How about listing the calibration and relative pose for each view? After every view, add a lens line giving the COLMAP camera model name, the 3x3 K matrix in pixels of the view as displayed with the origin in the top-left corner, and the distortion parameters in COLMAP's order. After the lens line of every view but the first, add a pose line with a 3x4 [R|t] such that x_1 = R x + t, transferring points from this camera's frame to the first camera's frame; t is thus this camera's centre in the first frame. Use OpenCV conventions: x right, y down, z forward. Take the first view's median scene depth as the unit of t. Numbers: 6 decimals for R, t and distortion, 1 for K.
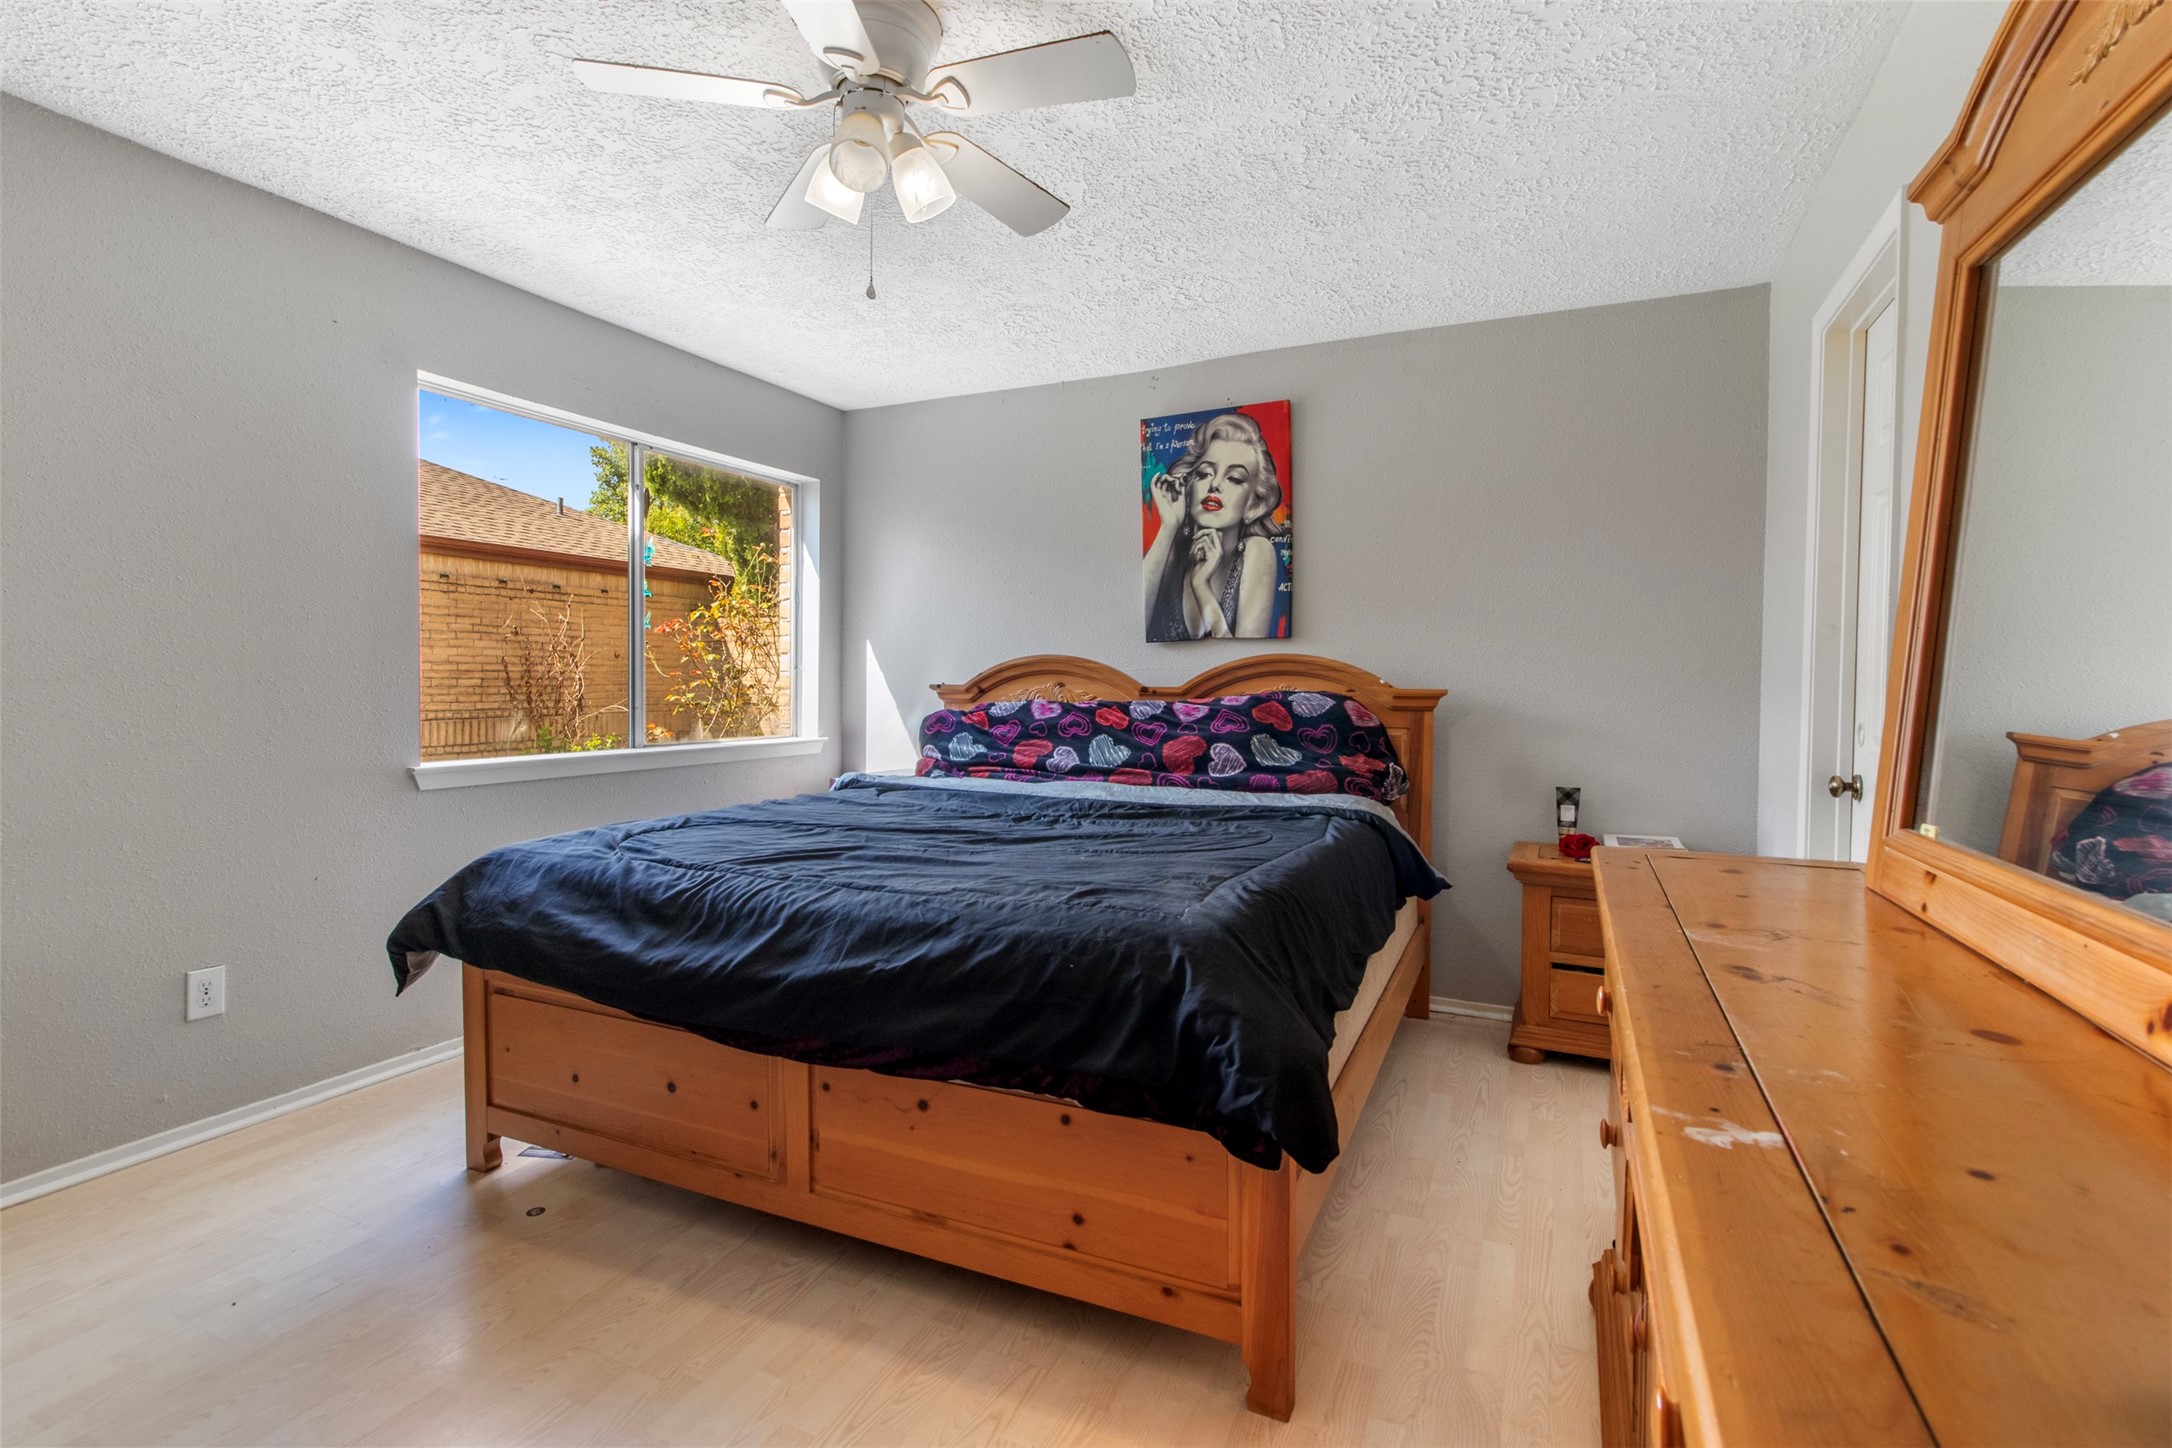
lens RADIAL K [[1020.5, 0, 1078.6], [0, 1020.5, 694.7], [0, 0, 1]] dist [0.001188, 0.000095]
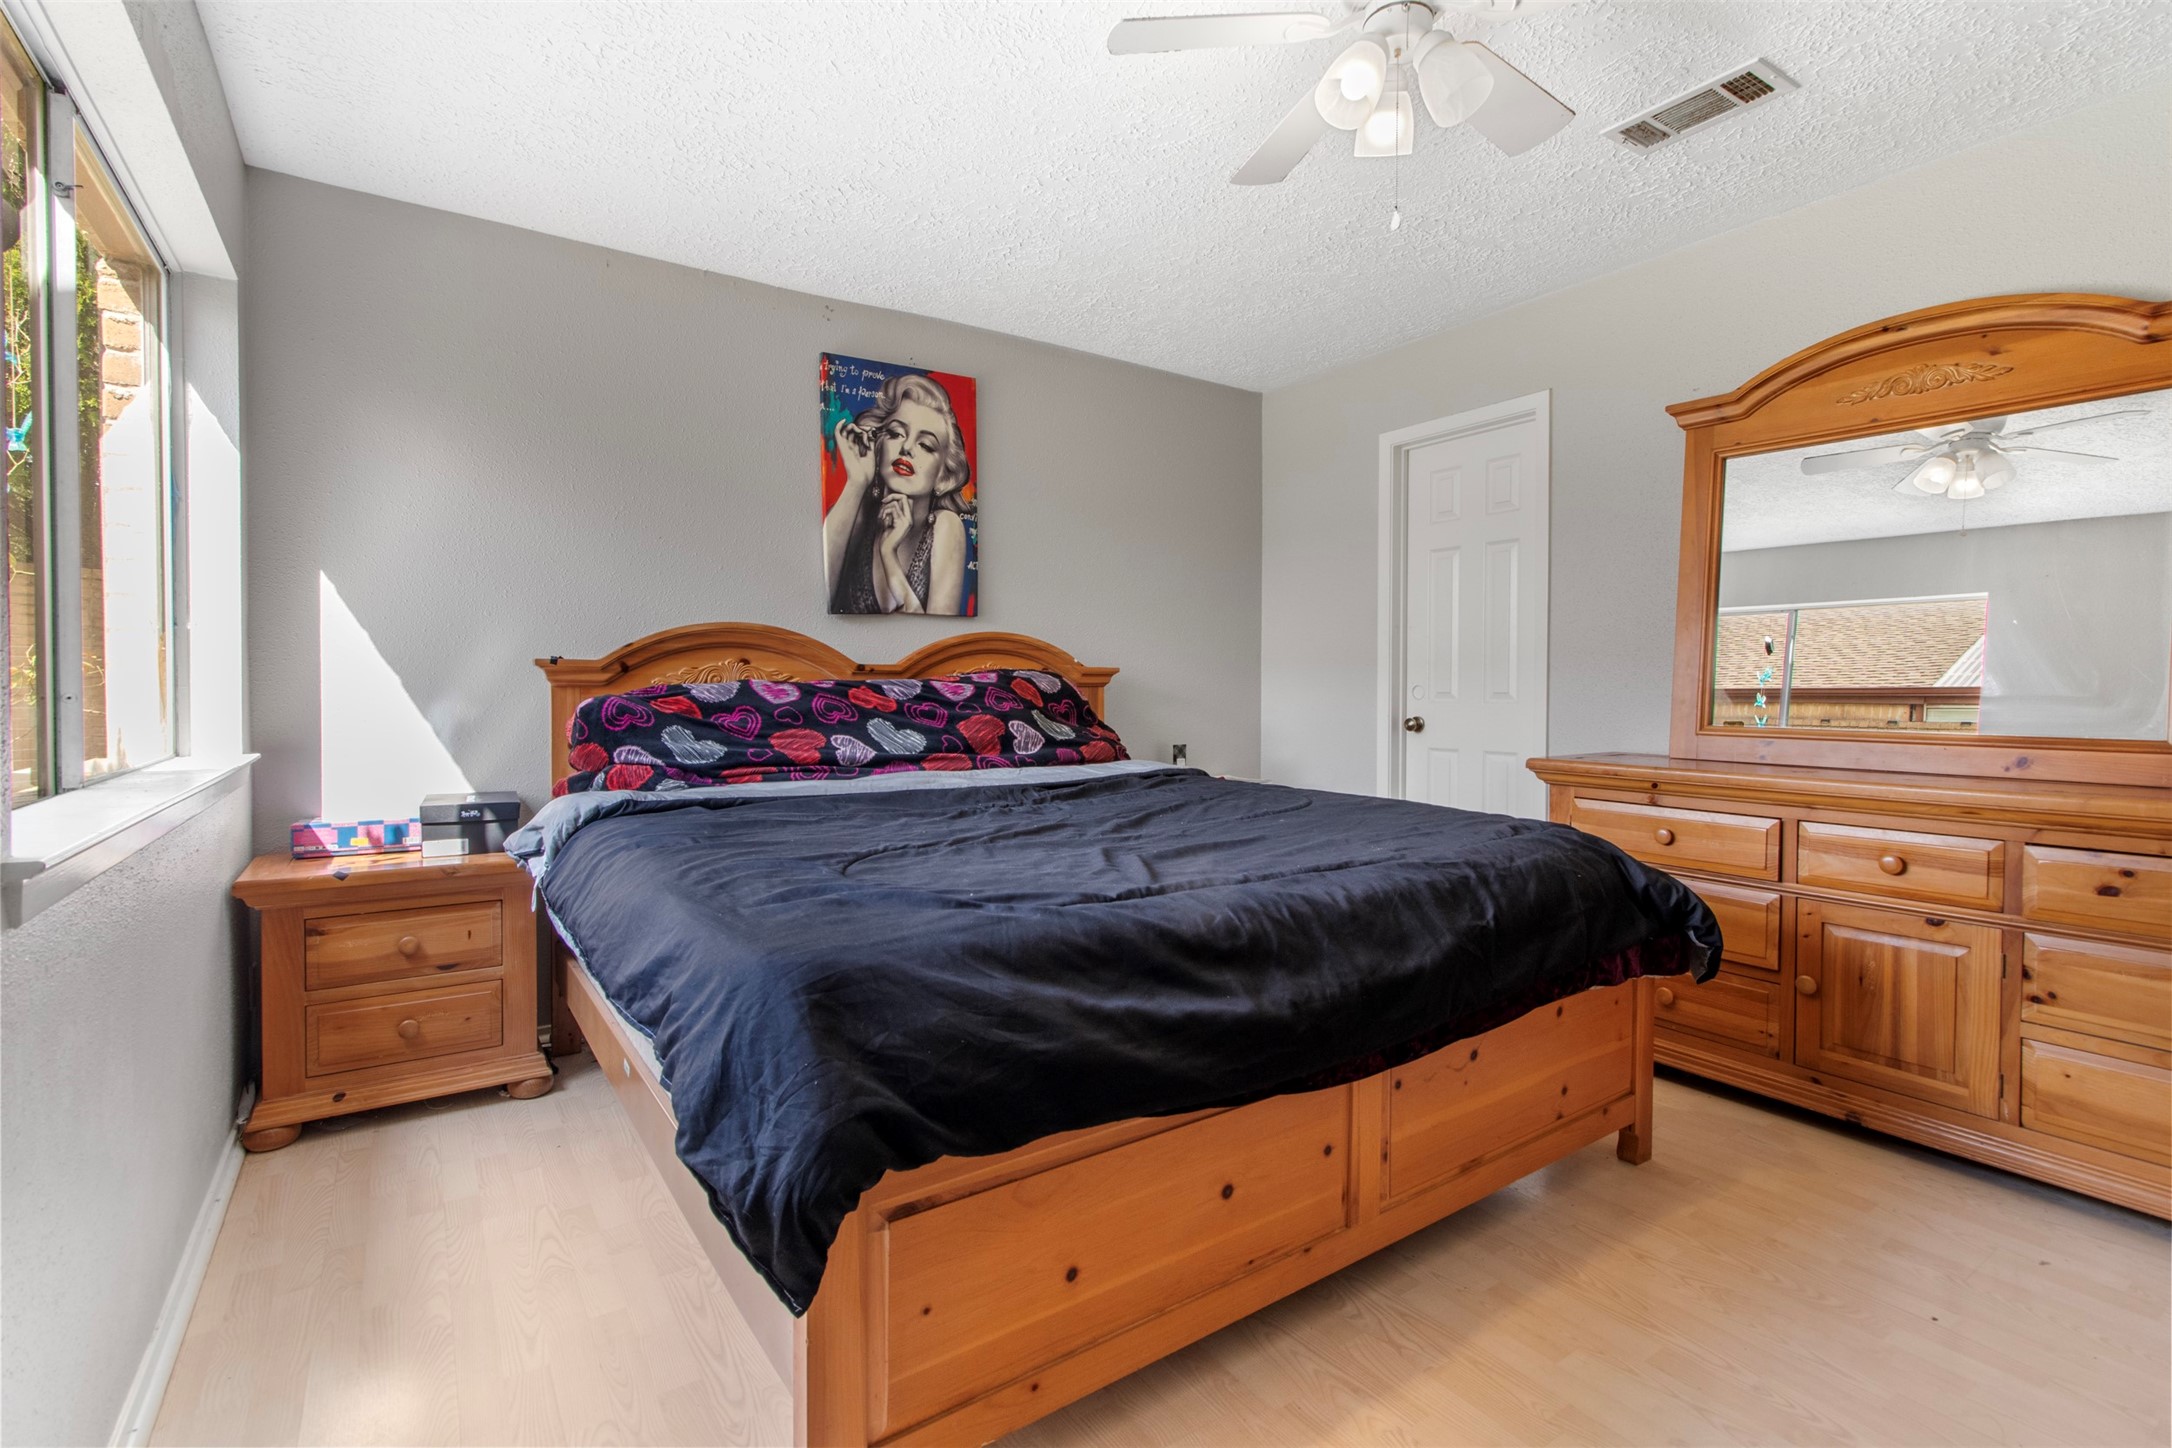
lens RADIAL K [[1020.5, 0, 1078.6], [0, 1020.5, 694.7], [0, 0, 1]] dist [0.001188, 0.000095]
pose [[0.495667, -0.014254, 0.868396, -0.601012], [0.013424, 0.999872, 0.008750, 0.013075], [-0.868409, 0.007321, 0.495795, 0.407145]]
